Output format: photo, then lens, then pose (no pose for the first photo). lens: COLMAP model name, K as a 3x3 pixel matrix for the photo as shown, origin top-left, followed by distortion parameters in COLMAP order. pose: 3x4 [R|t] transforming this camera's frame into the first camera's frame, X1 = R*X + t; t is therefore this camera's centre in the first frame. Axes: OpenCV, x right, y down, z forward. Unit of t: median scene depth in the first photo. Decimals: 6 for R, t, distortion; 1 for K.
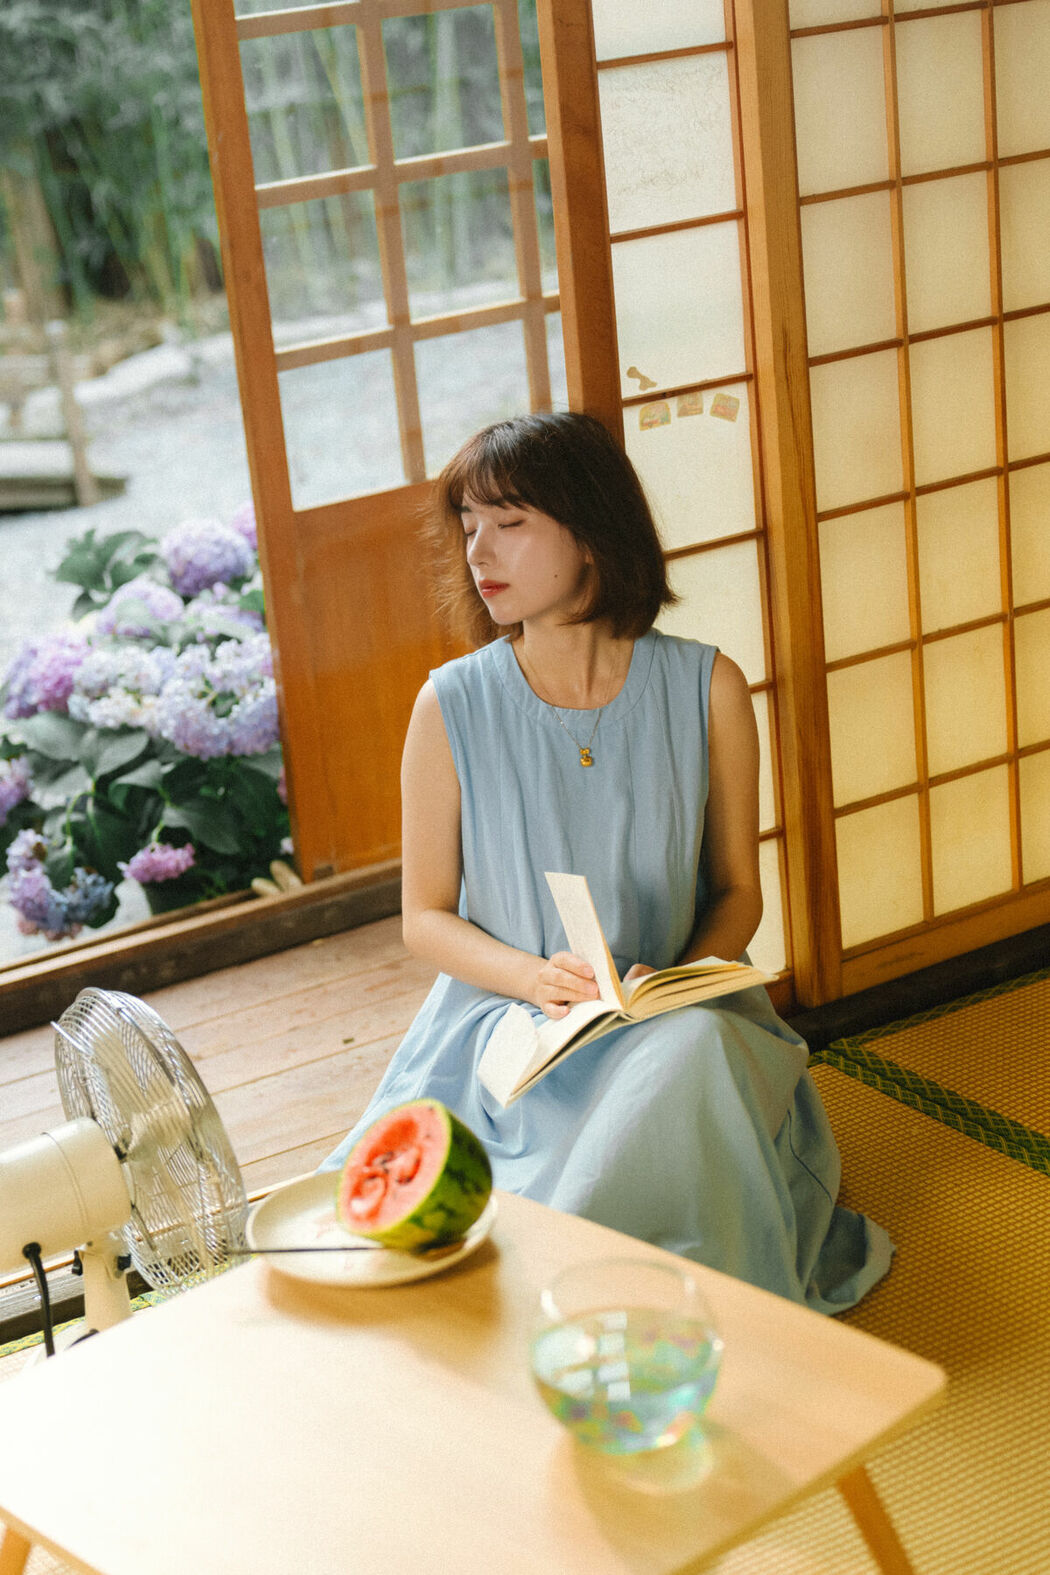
lens RADIAL K [[3029.9, 0, 525.0], [0, 3029.9, 787.5], [0, 0, 1]] dist [-0.013204, -0.062241]
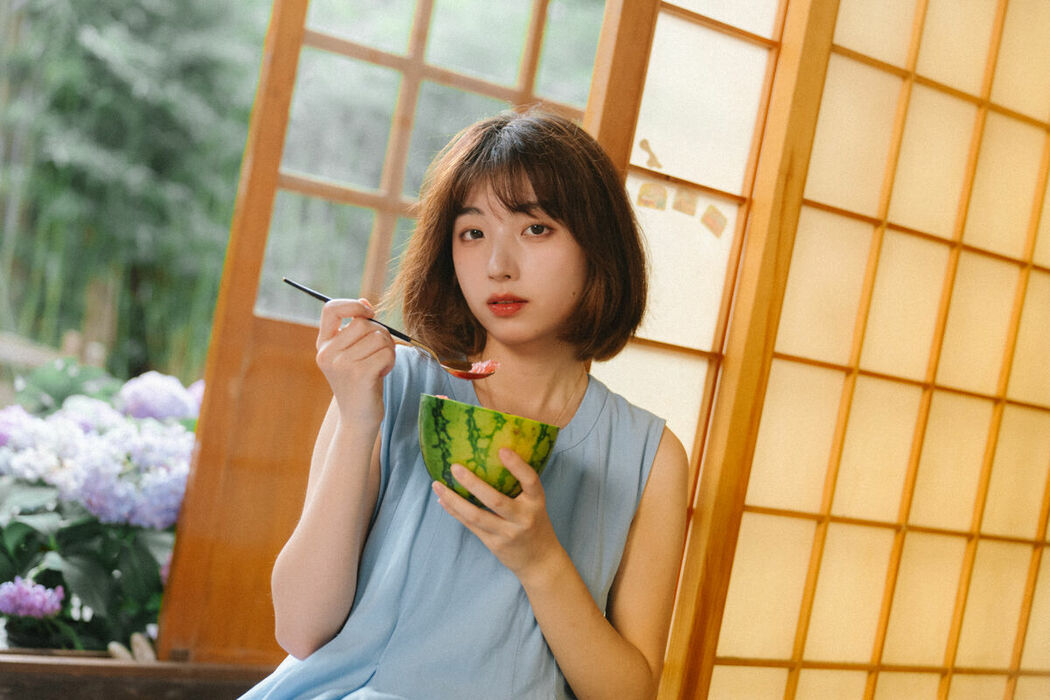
lens RADIAL K [[1641.9, 0, 530.4], [0, 1641.9, 371.4], [0, 0, 1]] dist [-0.001811, -0.068938]
pose [[0.960885, 0.268821, 0.066606, -0.013933], [-0.234781, 0.918235, -0.318938, 0.094243], [-0.146897, 0.290825, 0.945432, 0.426551]]
